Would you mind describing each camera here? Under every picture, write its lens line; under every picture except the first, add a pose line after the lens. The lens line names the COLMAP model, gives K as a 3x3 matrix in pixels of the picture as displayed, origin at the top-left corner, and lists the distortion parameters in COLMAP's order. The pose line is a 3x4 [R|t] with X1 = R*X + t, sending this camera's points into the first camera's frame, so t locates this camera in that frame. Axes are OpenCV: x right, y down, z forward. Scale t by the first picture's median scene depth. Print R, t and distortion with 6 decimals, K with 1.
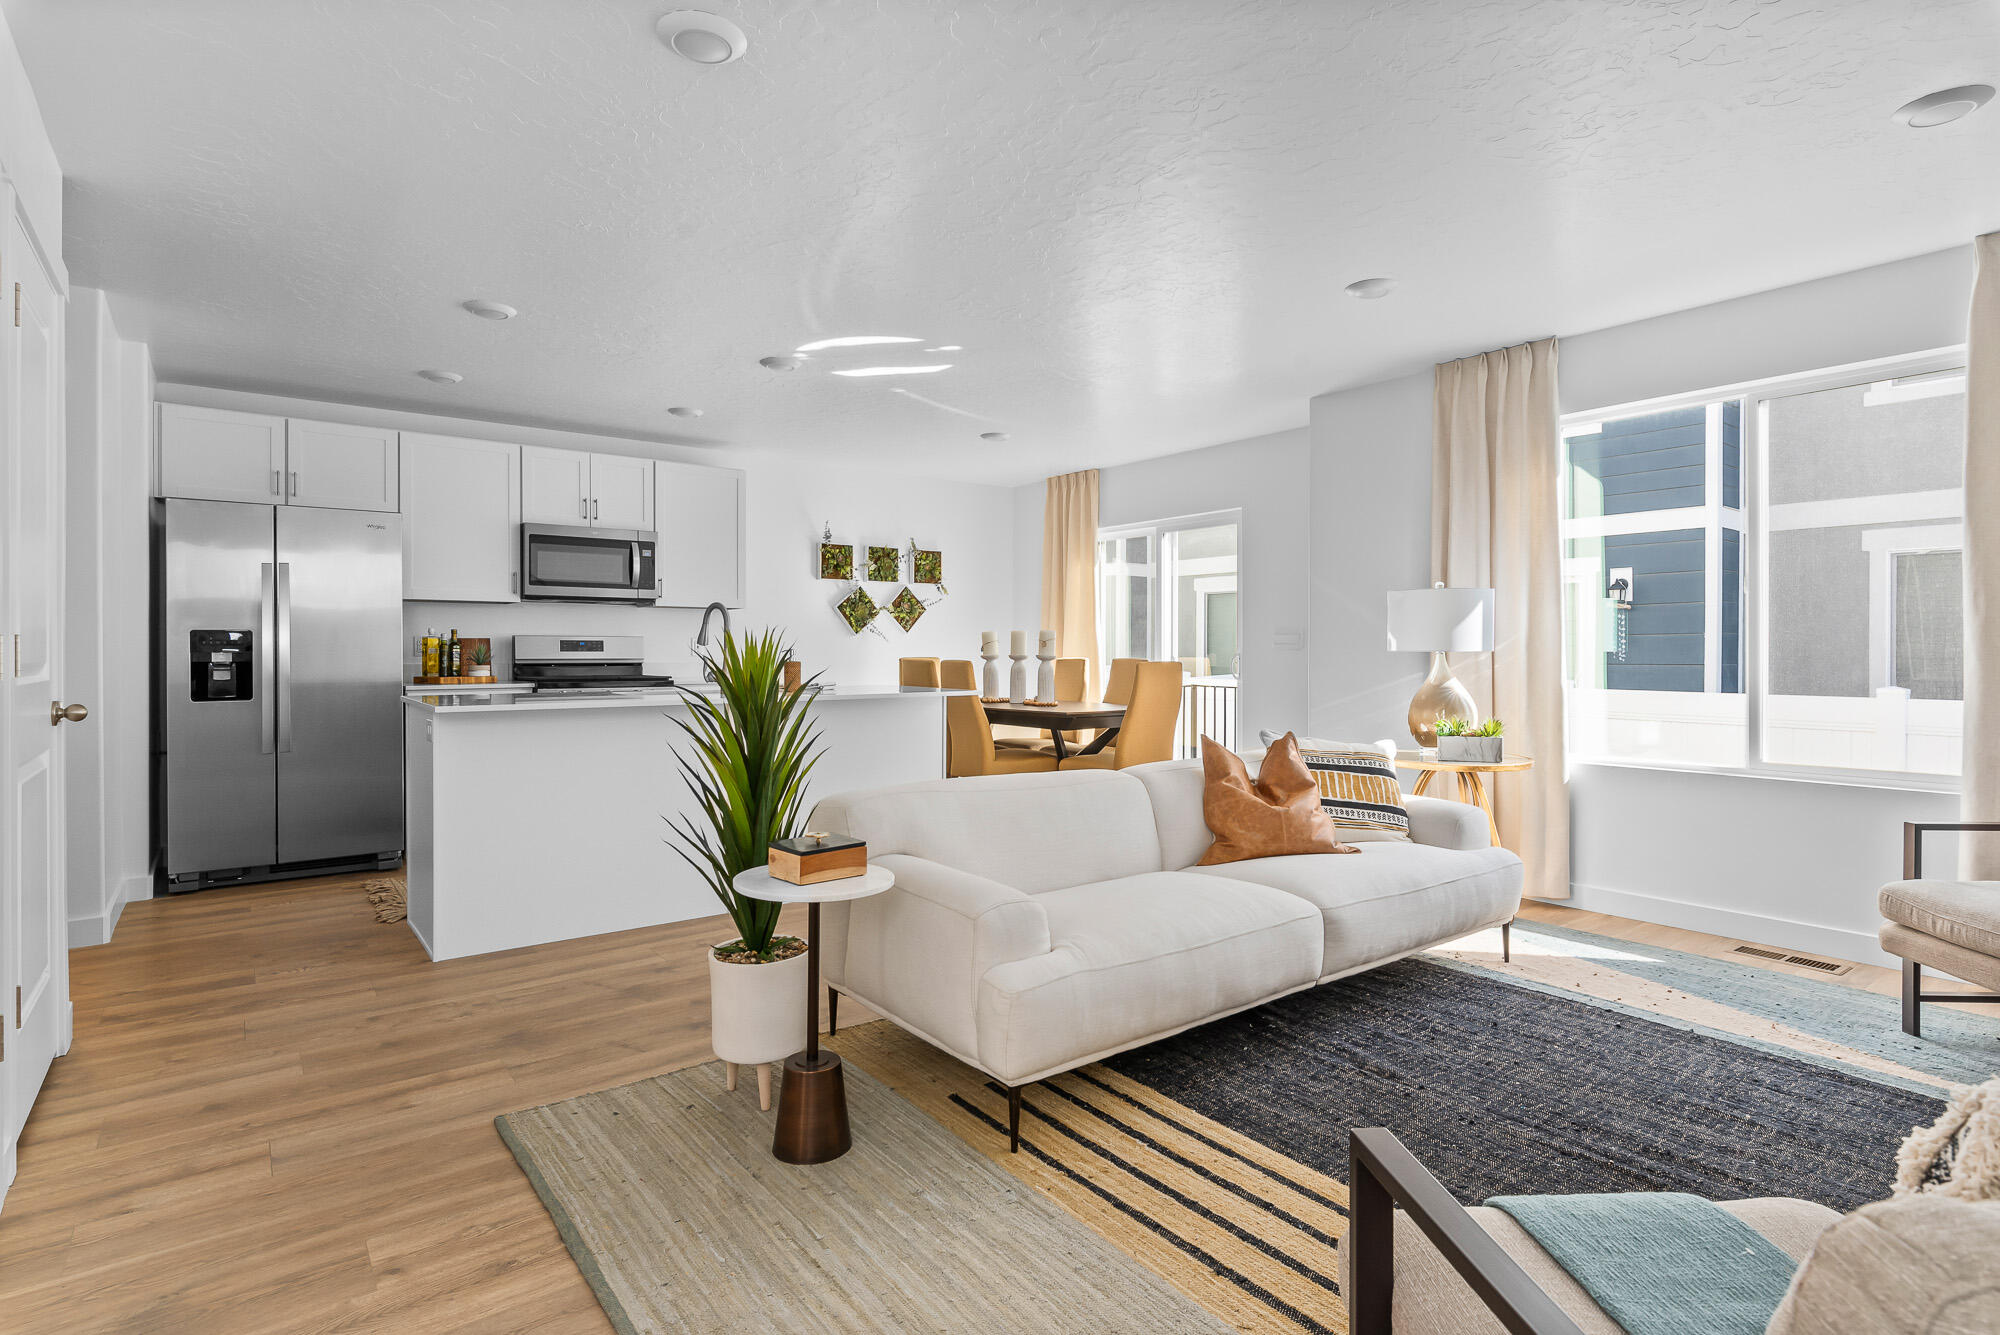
lens RADIAL K [[1001.2, 0, 998.6], [0, 1001.2, 654.1], [0, 0, 1]] dist [-0.001821, 0.000014]
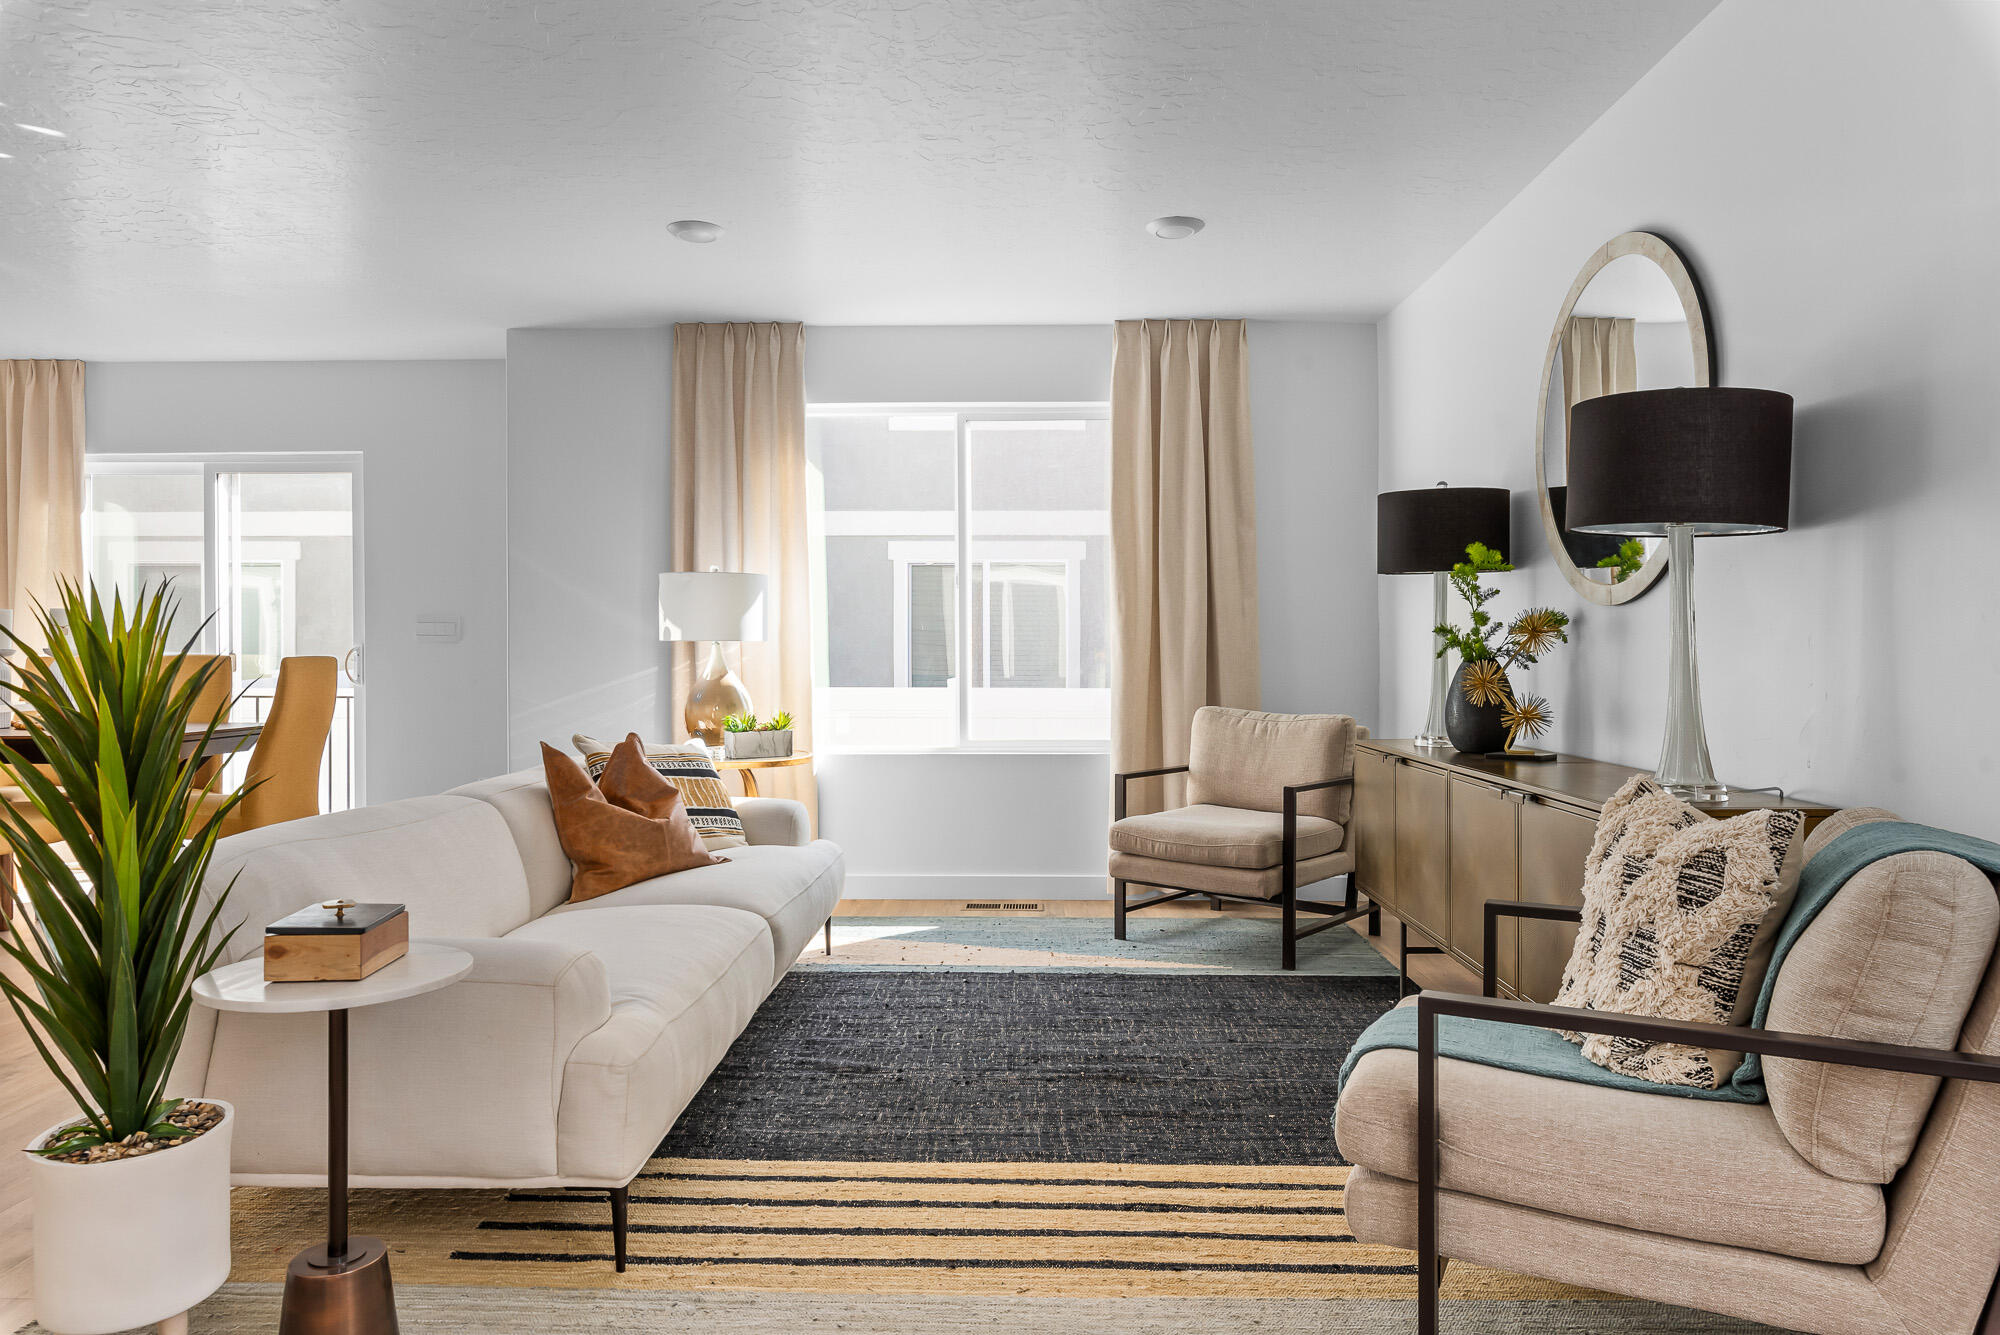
lens RADIAL K [[1228.5, 0, 1000.0], [0, 1228.5, 667.5], [0, 0, 1]] dist [0.001061, -0.000153]
pose [[0.626894, -0.008925, 0.779053, -0.355869], [0.003707, 0.999957, 0.008472, 0.015770], [-0.779096, -0.002423, 0.626900, 0.117658]]
